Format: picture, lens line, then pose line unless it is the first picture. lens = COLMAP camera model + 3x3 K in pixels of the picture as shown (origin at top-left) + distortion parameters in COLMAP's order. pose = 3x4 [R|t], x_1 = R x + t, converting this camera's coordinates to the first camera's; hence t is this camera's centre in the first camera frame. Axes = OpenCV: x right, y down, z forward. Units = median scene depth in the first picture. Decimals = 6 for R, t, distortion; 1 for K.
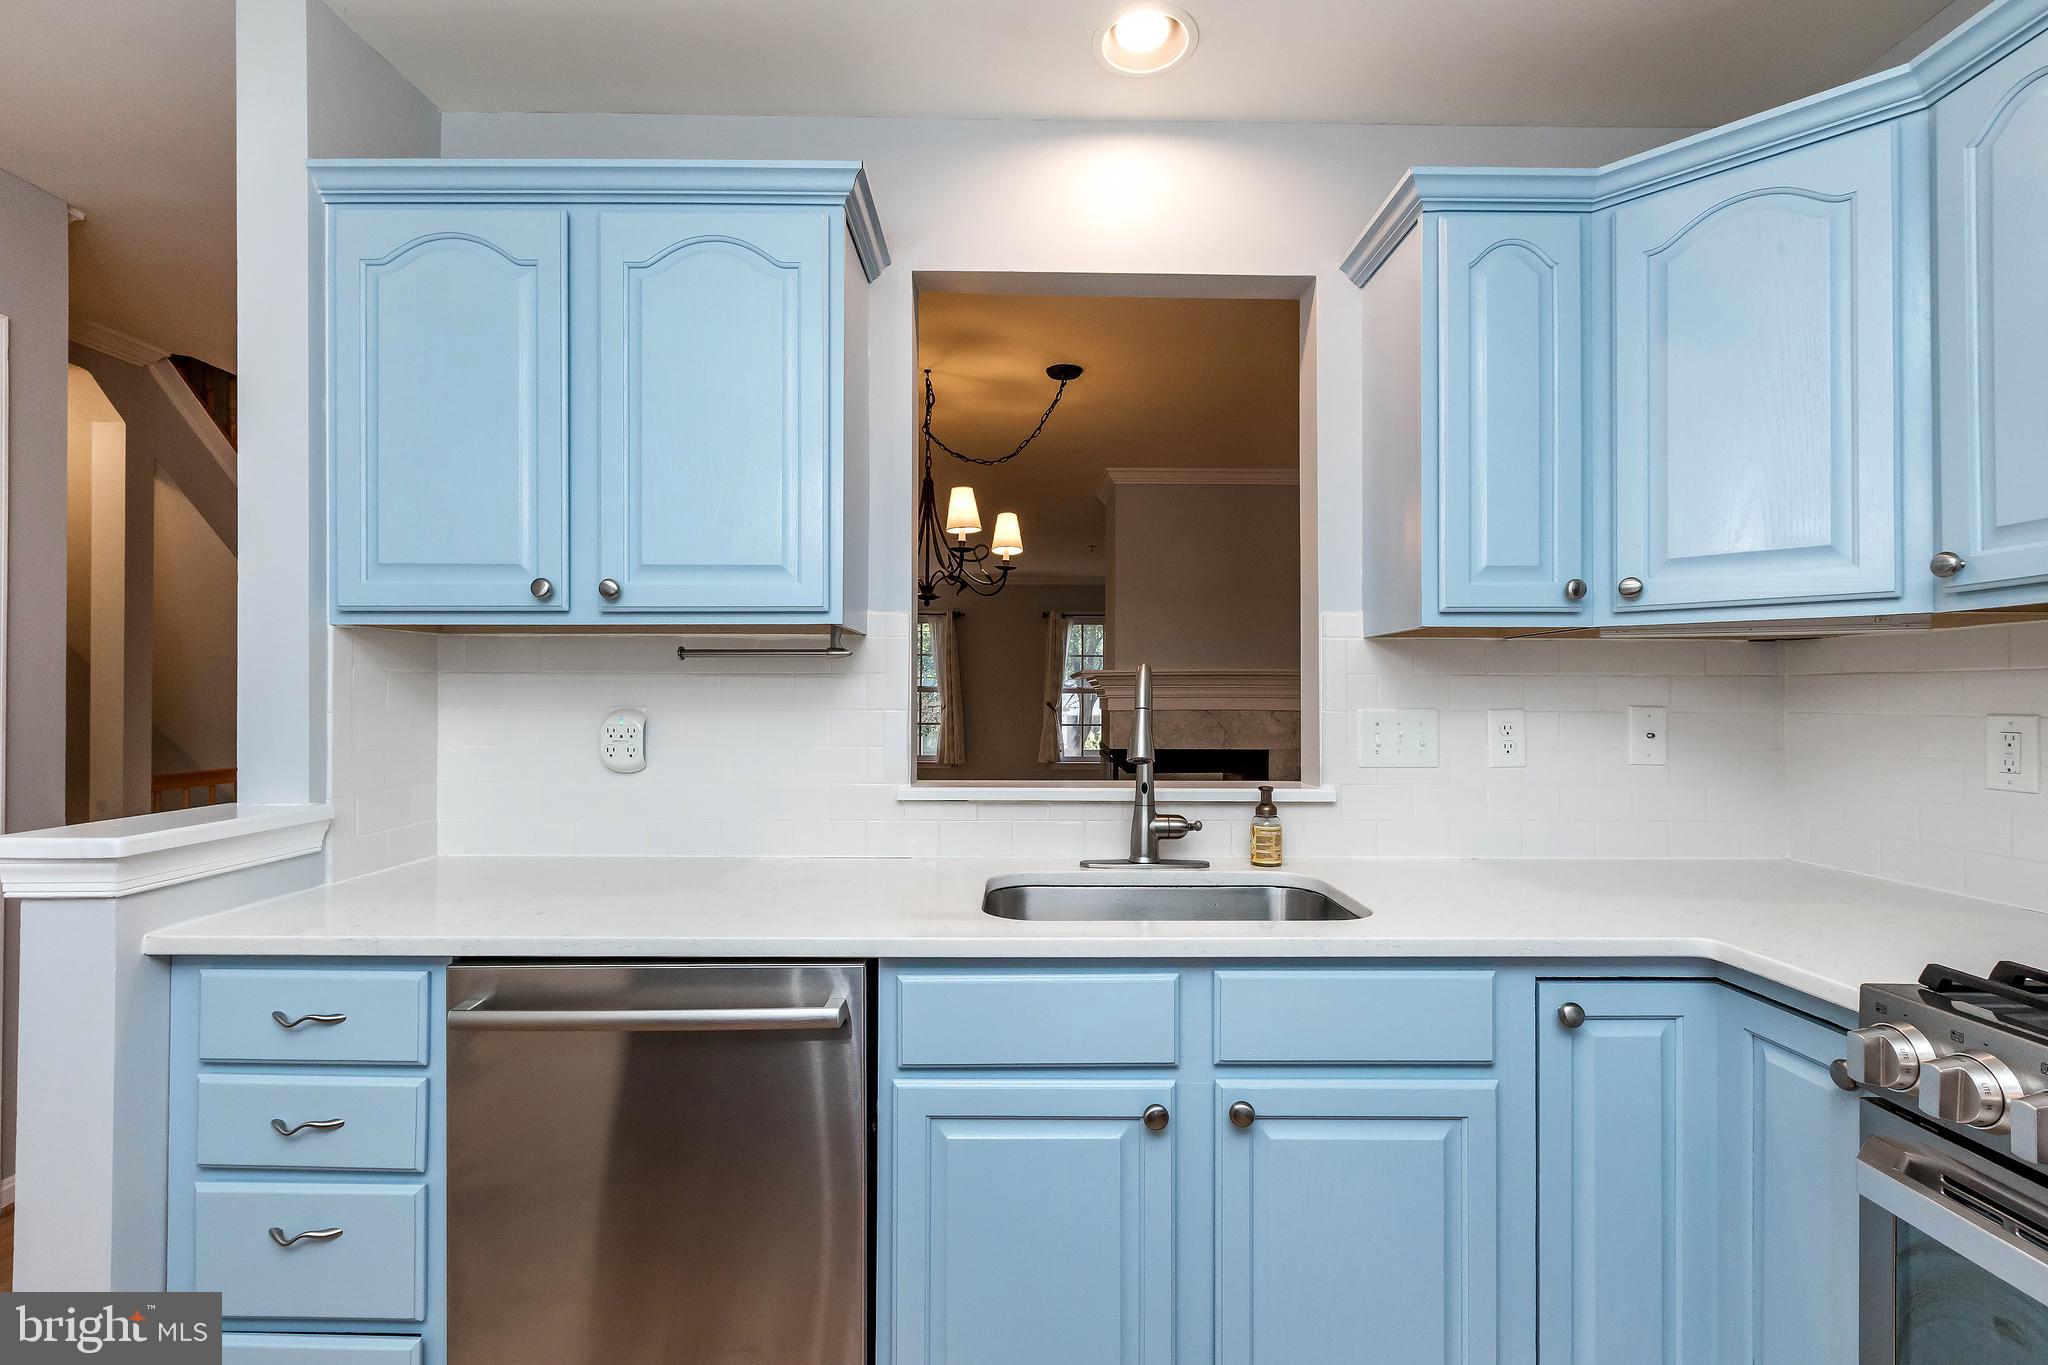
lens RADIAL K [[927.0, 0, 1015.1], [0, 927.0, 690.1], [0, 0, 1]] dist [0.010191, -0.004204]
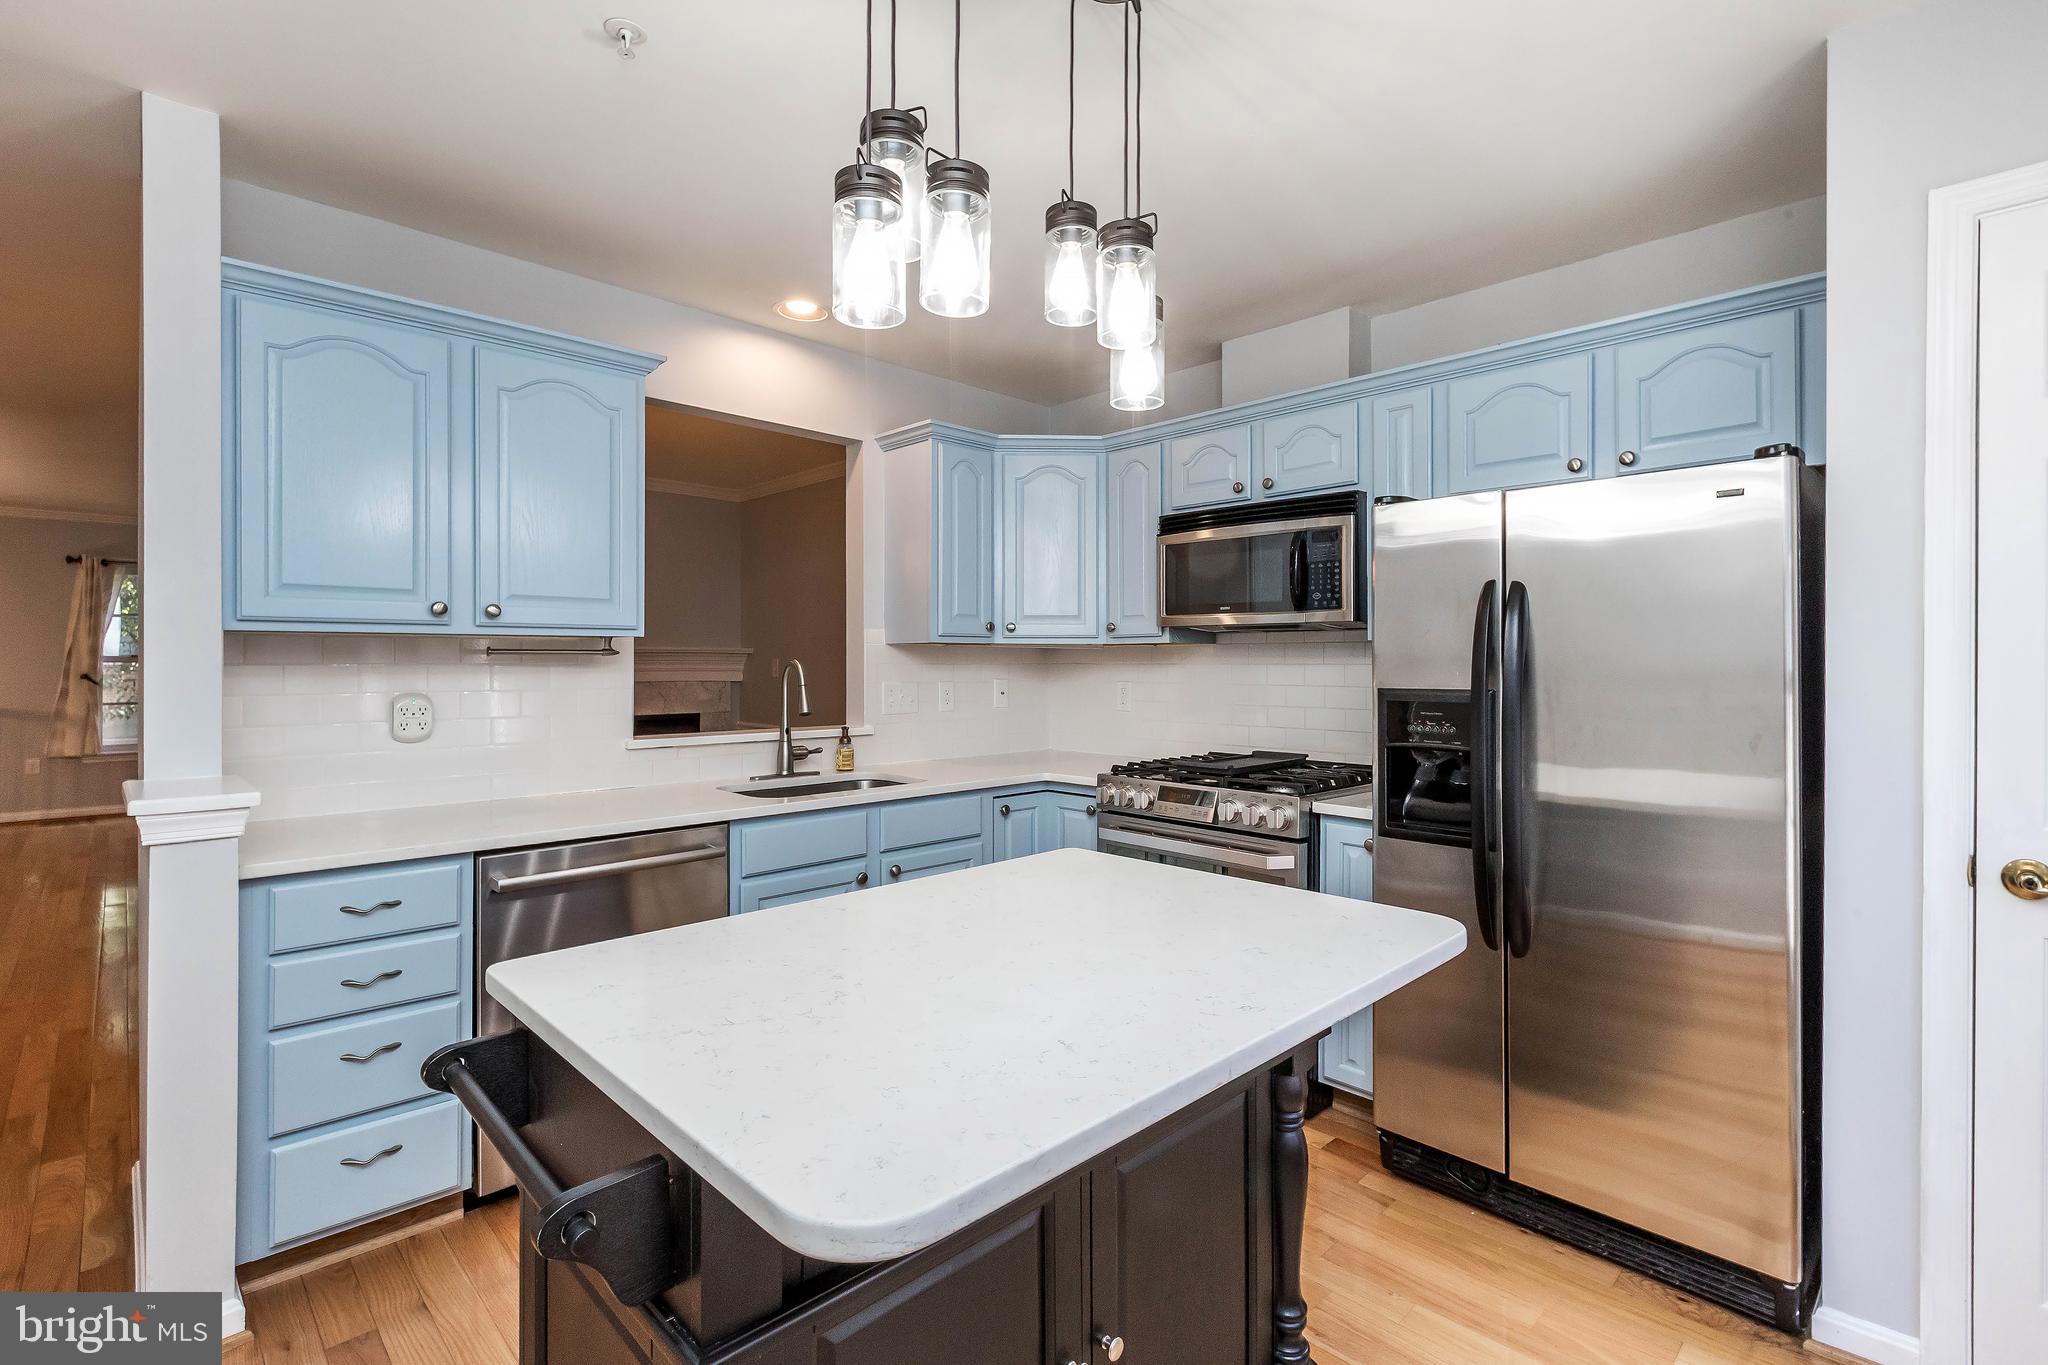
lens RADIAL K [[927.0, 0, 1031.3], [0, 927.0, 668.0], [0, 0, 1]] dist [0.010191, -0.004204]
pose [[0.727141, -0.006492, 0.686457, -0.816967], [-0.002838, 0.999918, 0.012462, -0.039051], [-0.686482, -0.011010, 0.727064, -0.642228]]
